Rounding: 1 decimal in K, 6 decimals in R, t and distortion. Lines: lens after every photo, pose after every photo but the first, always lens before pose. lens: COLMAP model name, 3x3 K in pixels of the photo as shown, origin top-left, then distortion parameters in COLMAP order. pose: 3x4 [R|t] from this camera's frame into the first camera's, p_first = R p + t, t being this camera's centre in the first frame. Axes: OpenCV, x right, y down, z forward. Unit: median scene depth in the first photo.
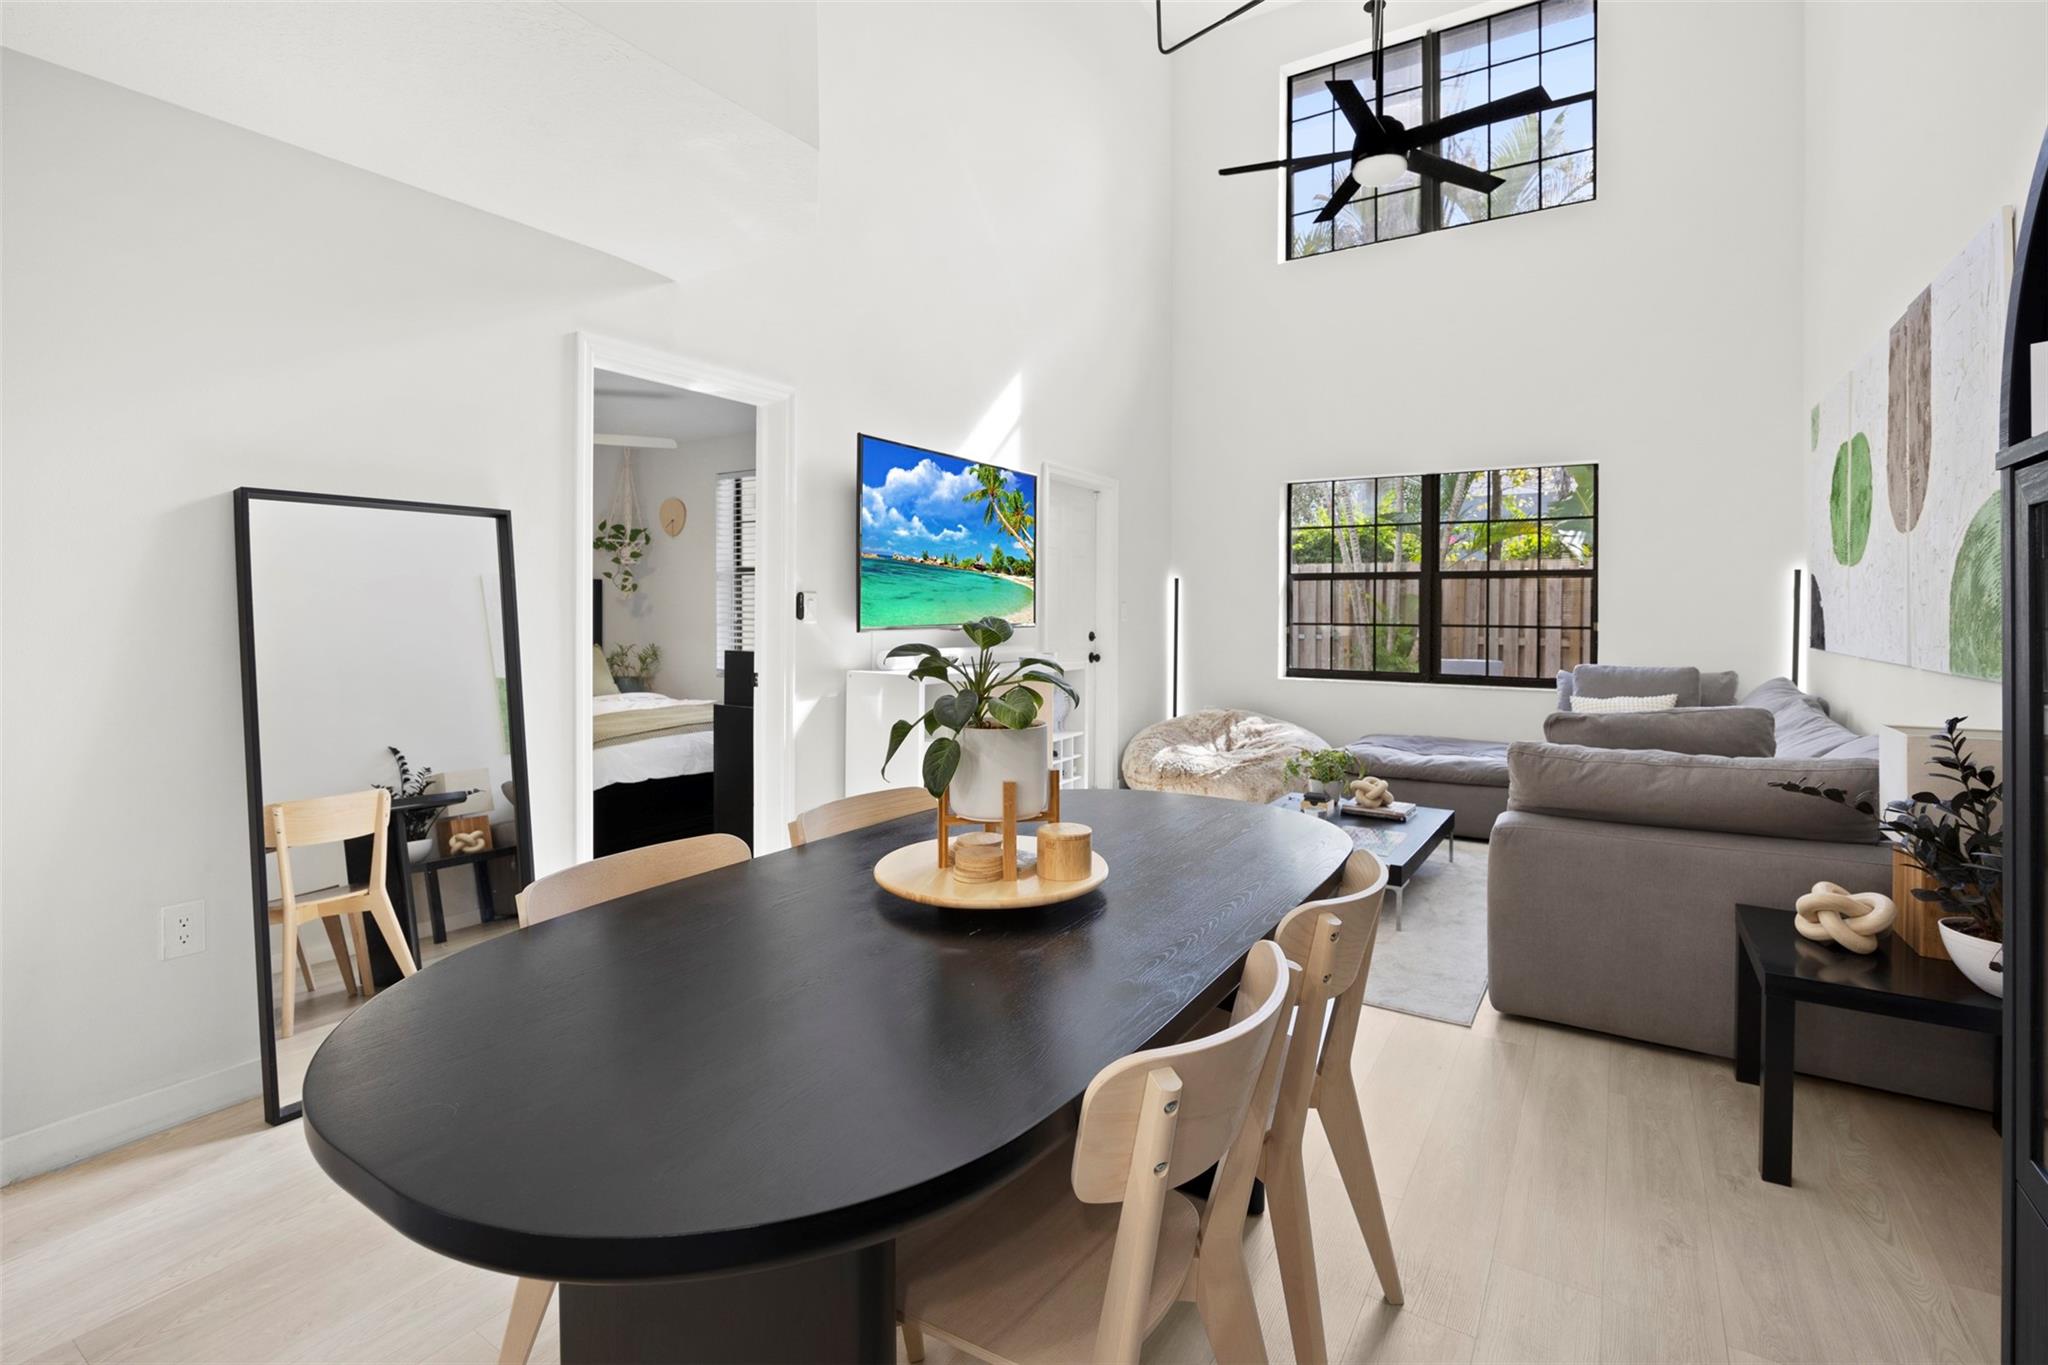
lens RADIAL K [[918.5, 0, 1038.0], [0, 918.5, 611.8], [0, 0, 1]] dist [-0.008270, 0.000247]
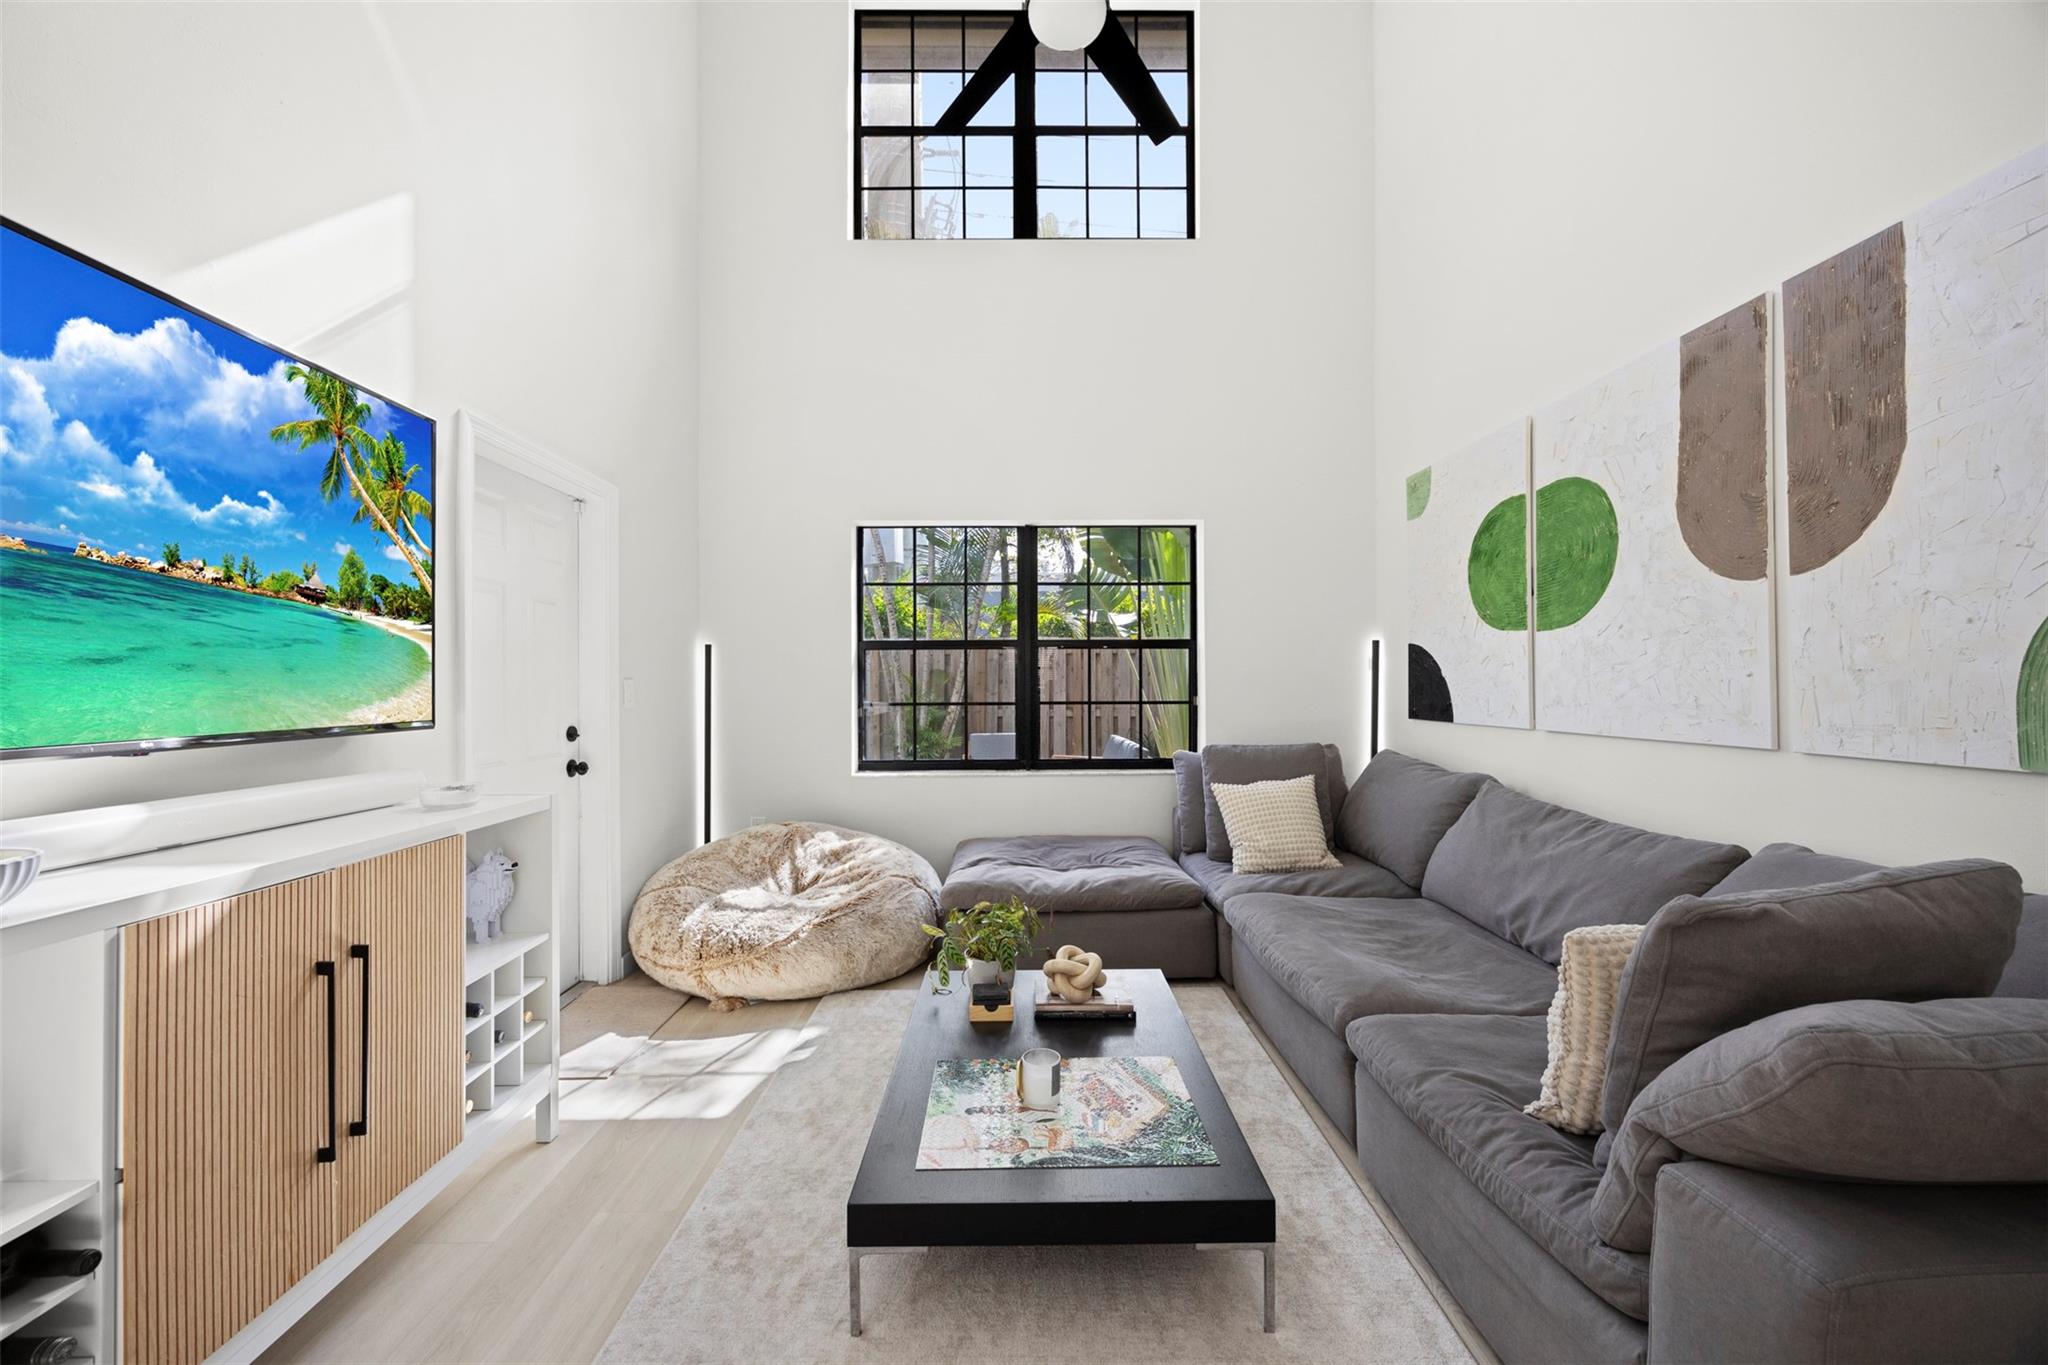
lens RADIAL K [[778.8, 0, 1022.3], [0, 778.8, 683.7], [0, 0, 1]] dist [-0.006419, 0.000748]
pose [[0.832541, -0.009649, 0.553880, 0.026705], [0.012214, 0.999925, -0.000940, -0.002846], [-0.553829, 0.007547, 0.832596, 0.483152]]
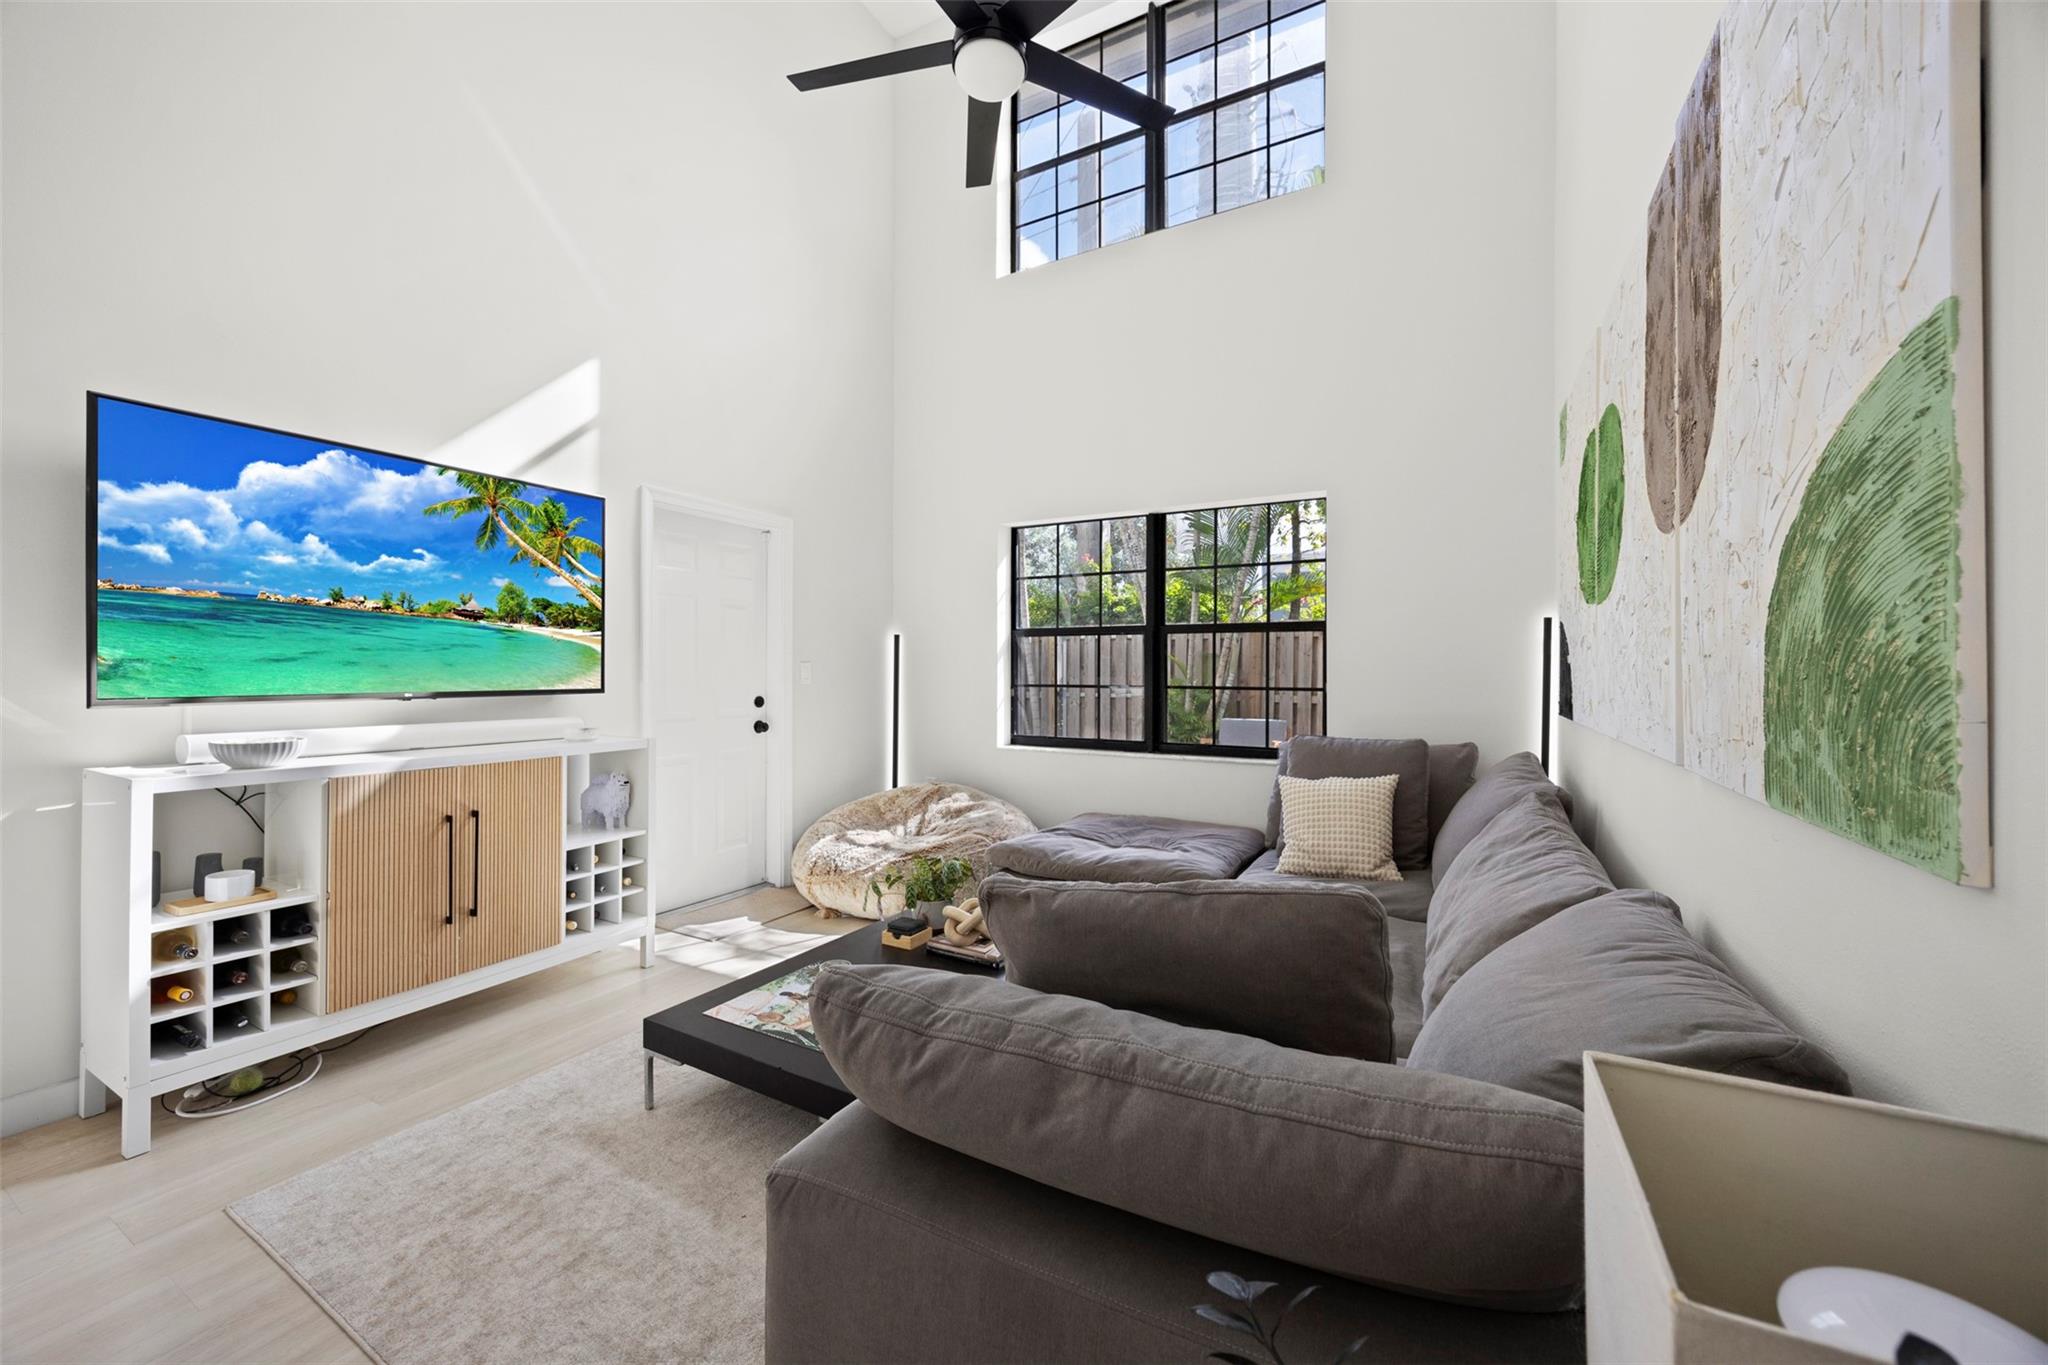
lens RADIAL K [[778.8, 0, 1022.6], [0, 778.8, 670.6], [0, 0, 1]] dist [-0.006419, 0.000748]
pose [[0.998062, -0.003401, 0.062132, 0.308659], [0.003470, 0.999993, -0.001007, -0.000216], [-0.062128, 0.001221, 0.998067, 0.324607]]
